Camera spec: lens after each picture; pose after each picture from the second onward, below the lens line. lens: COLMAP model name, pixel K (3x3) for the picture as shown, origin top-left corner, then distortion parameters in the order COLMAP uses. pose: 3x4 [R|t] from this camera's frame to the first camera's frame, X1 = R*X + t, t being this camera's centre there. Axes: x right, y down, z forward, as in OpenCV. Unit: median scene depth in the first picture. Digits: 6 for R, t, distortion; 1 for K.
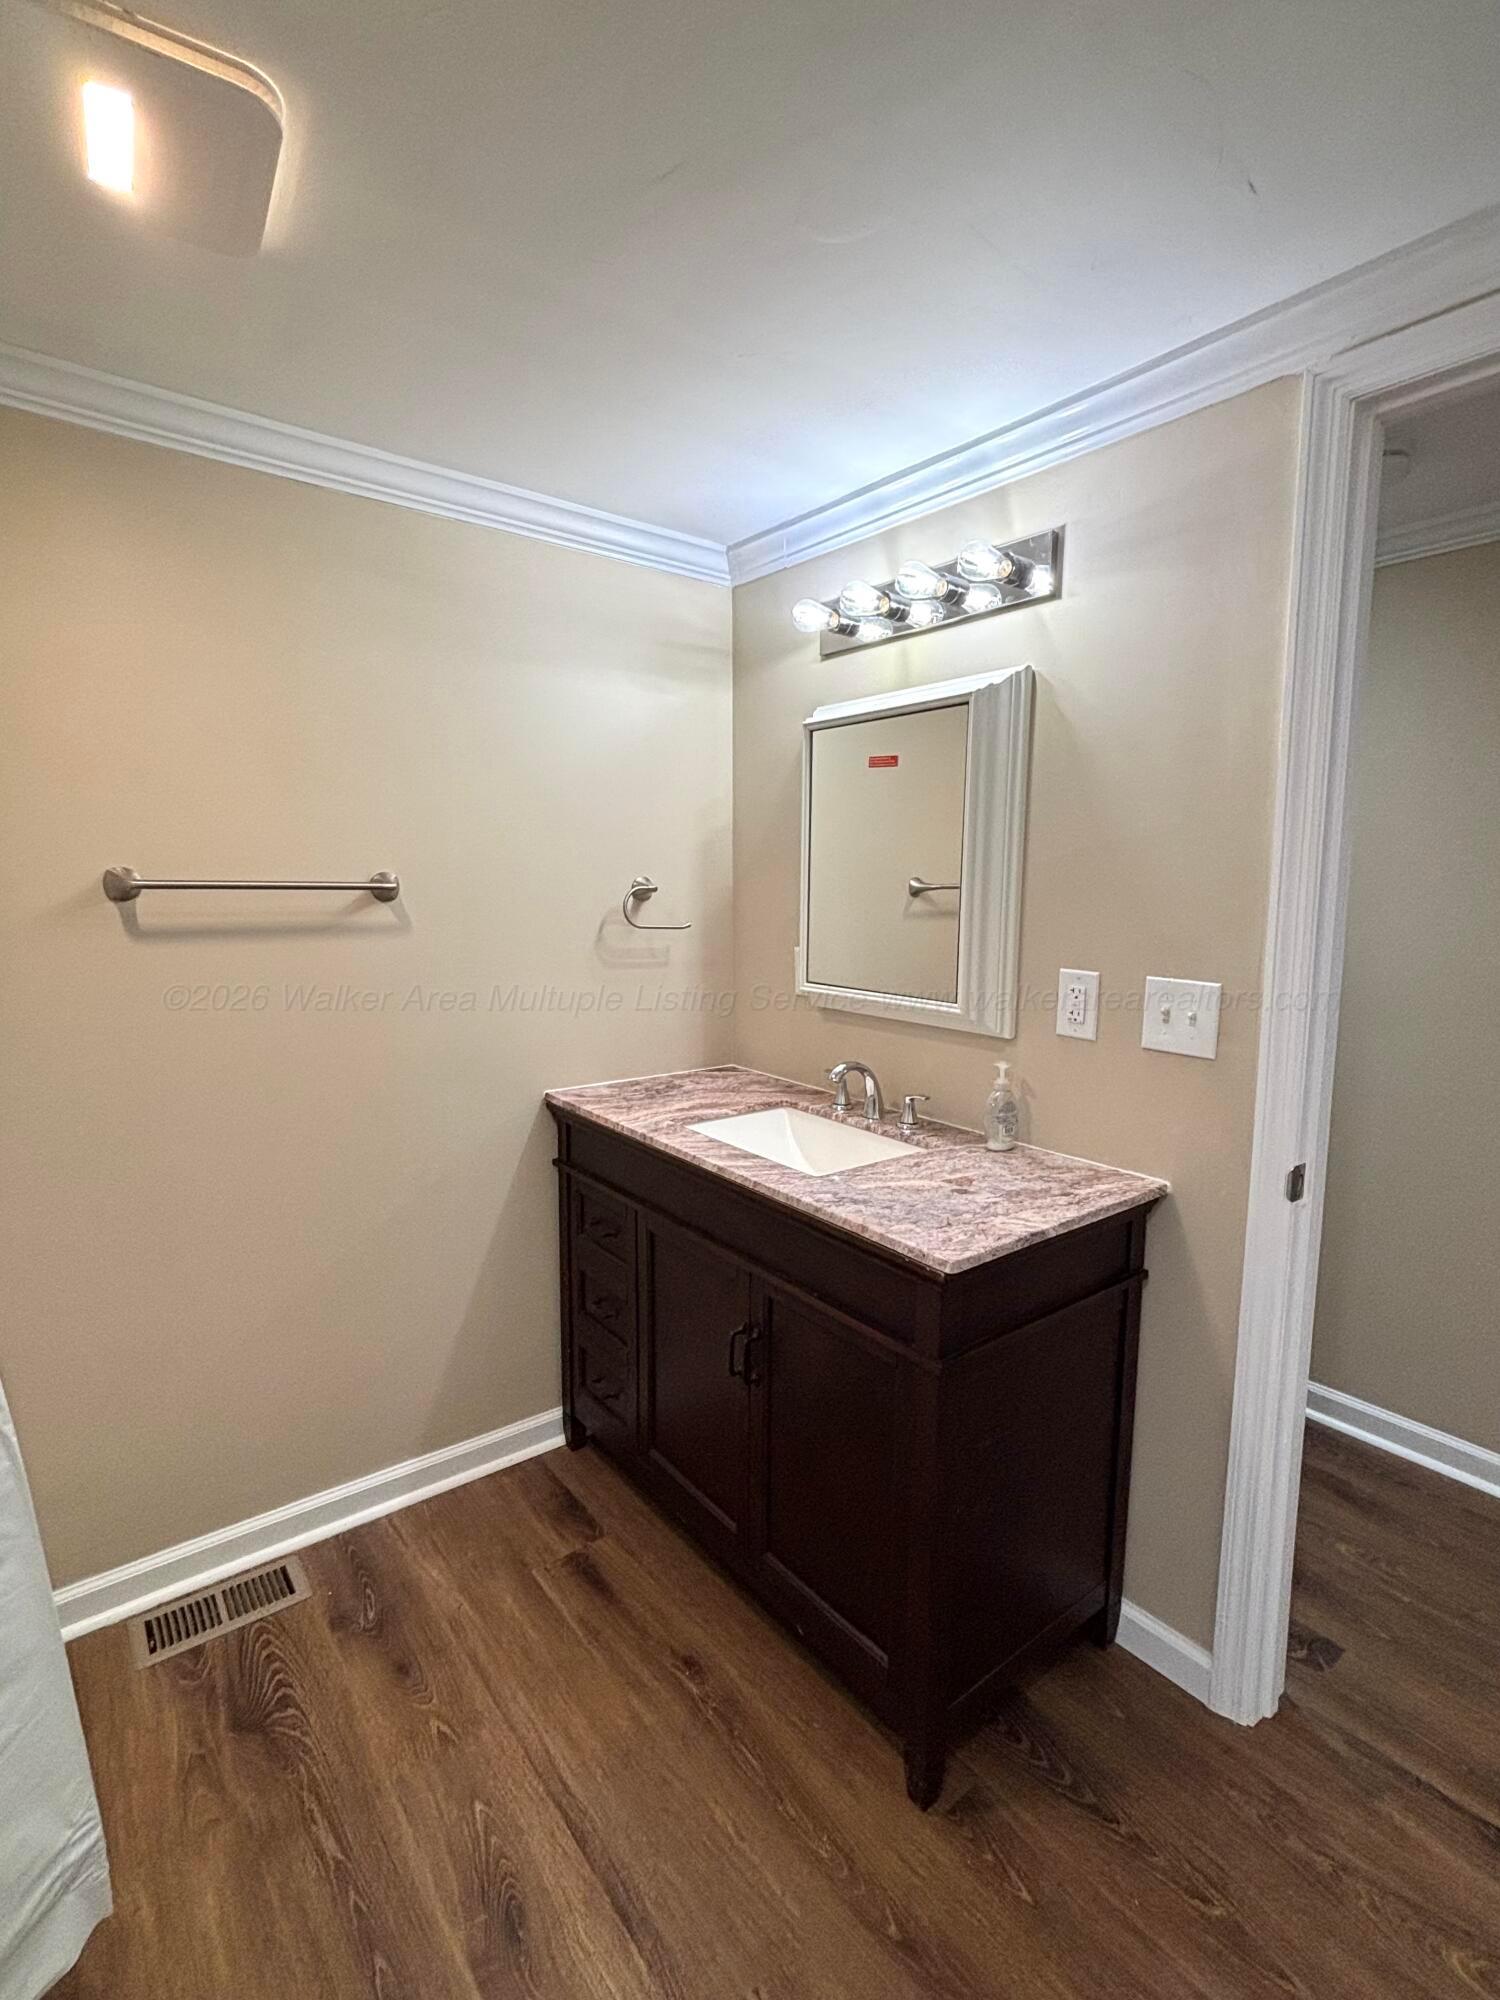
lens RADIAL K [[941.6, 0, 741.3], [0, 941.6, 1002.6], [0, 0, 1]] dist [-0.004527, 0.003446]
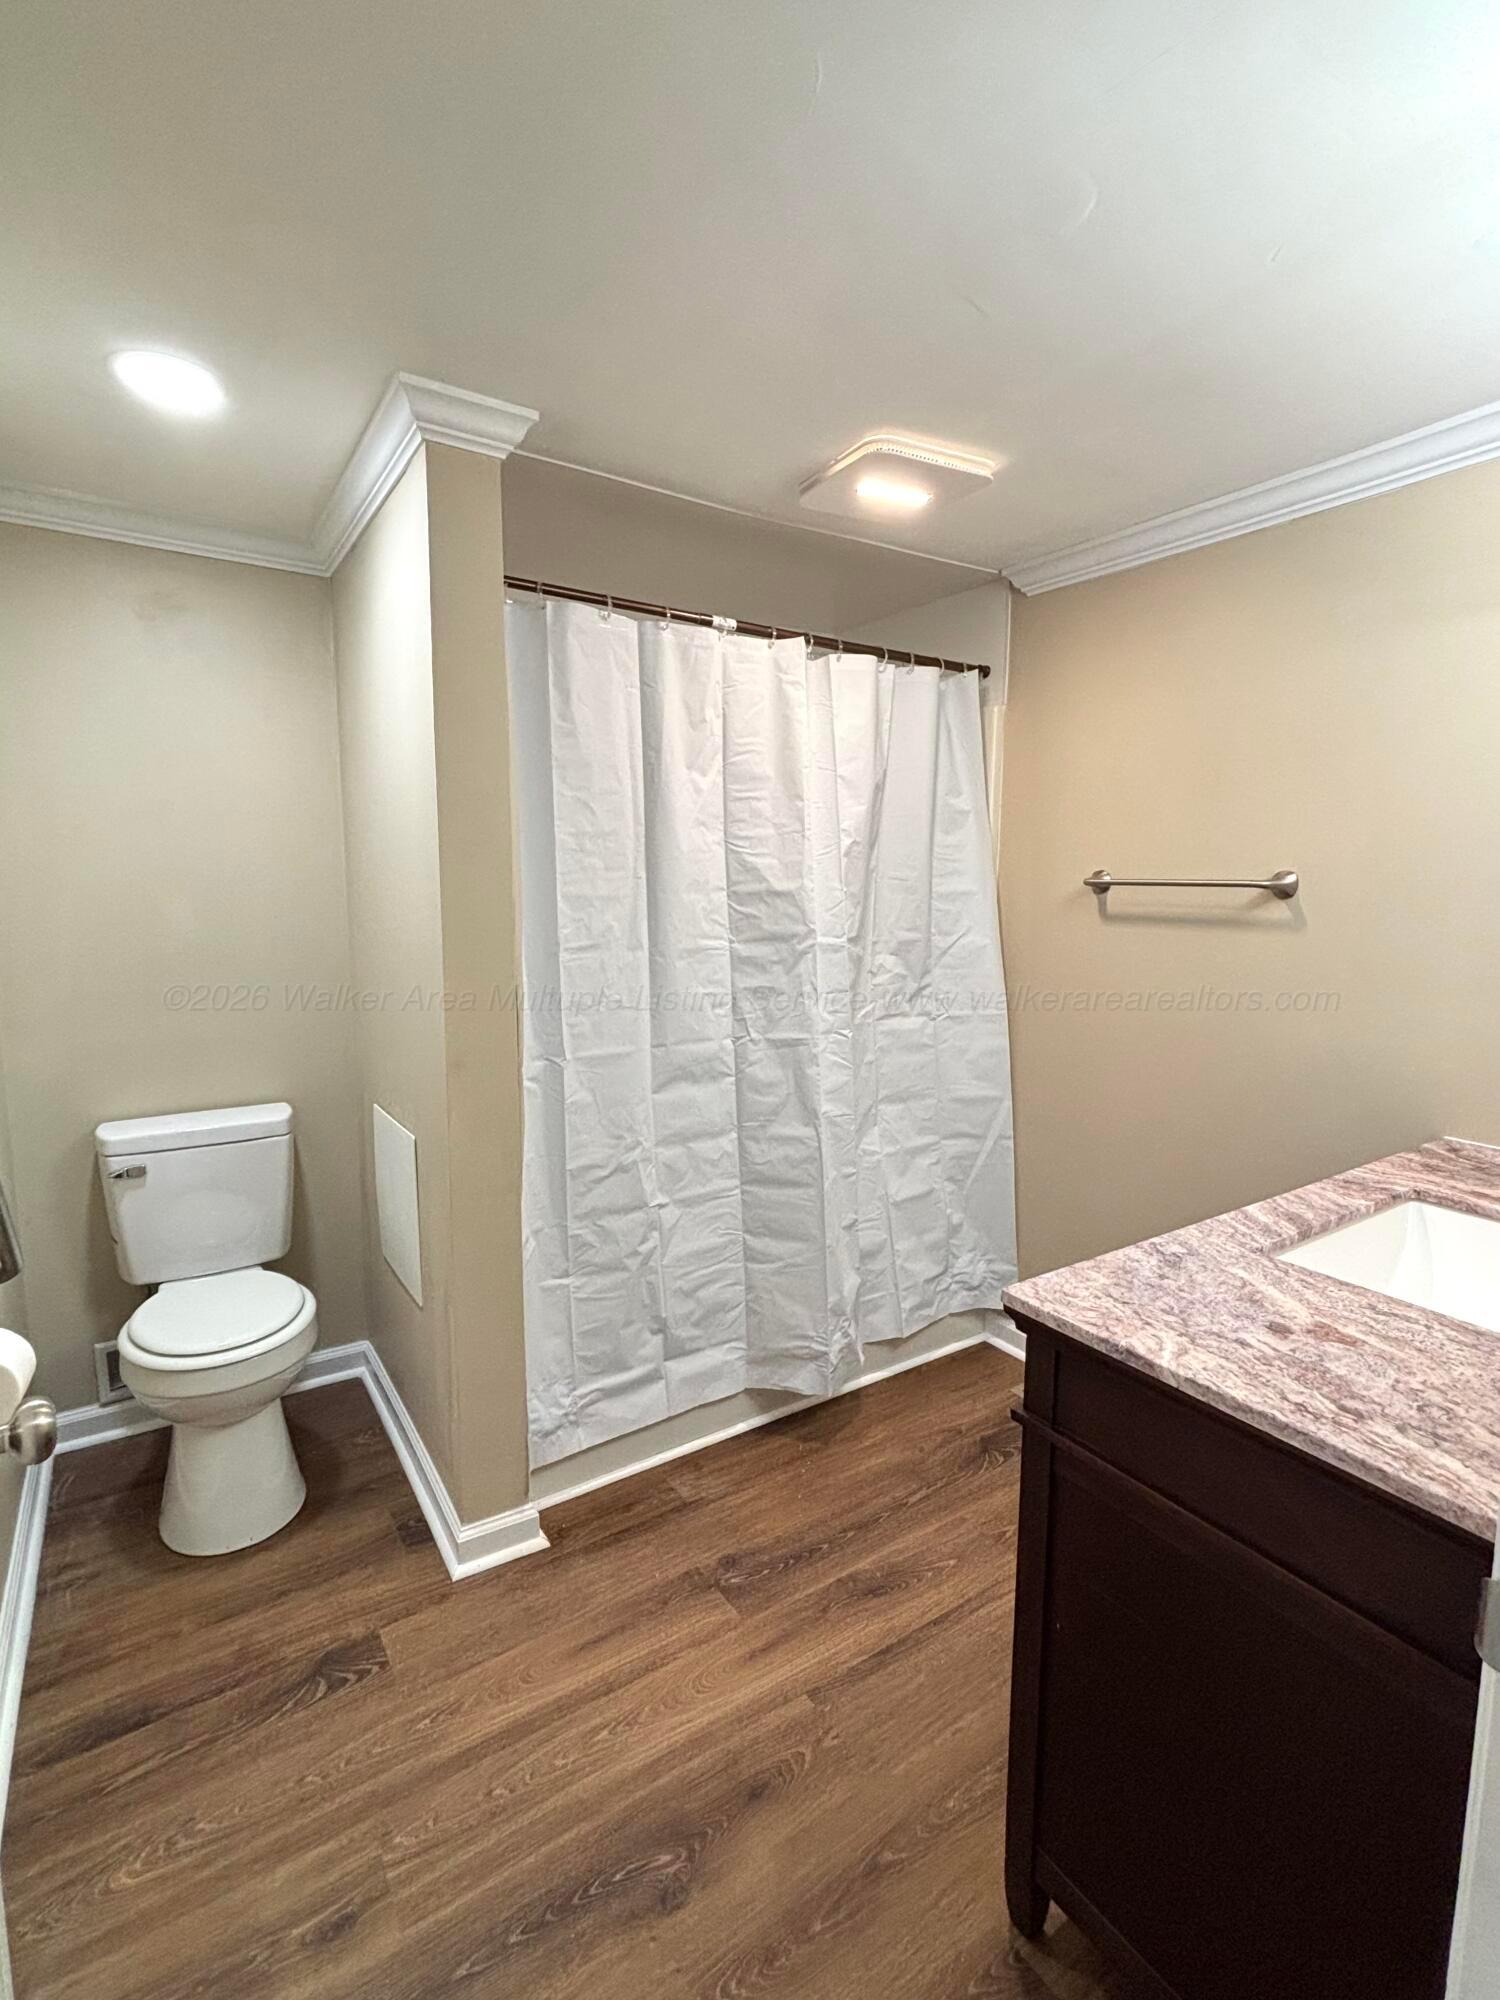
lens RADIAL K [[941.6, 0, 748.3], [0, 941.6, 994.7], [0, 0, 1]] dist [-0.004527, 0.003446]
pose [[-0.074091, 0.117803, -0.990269, 0.906196], [-0.130115, 0.983368, 0.126717, -0.074305], [0.988727, 0.138237, -0.057531, 0.620858]]
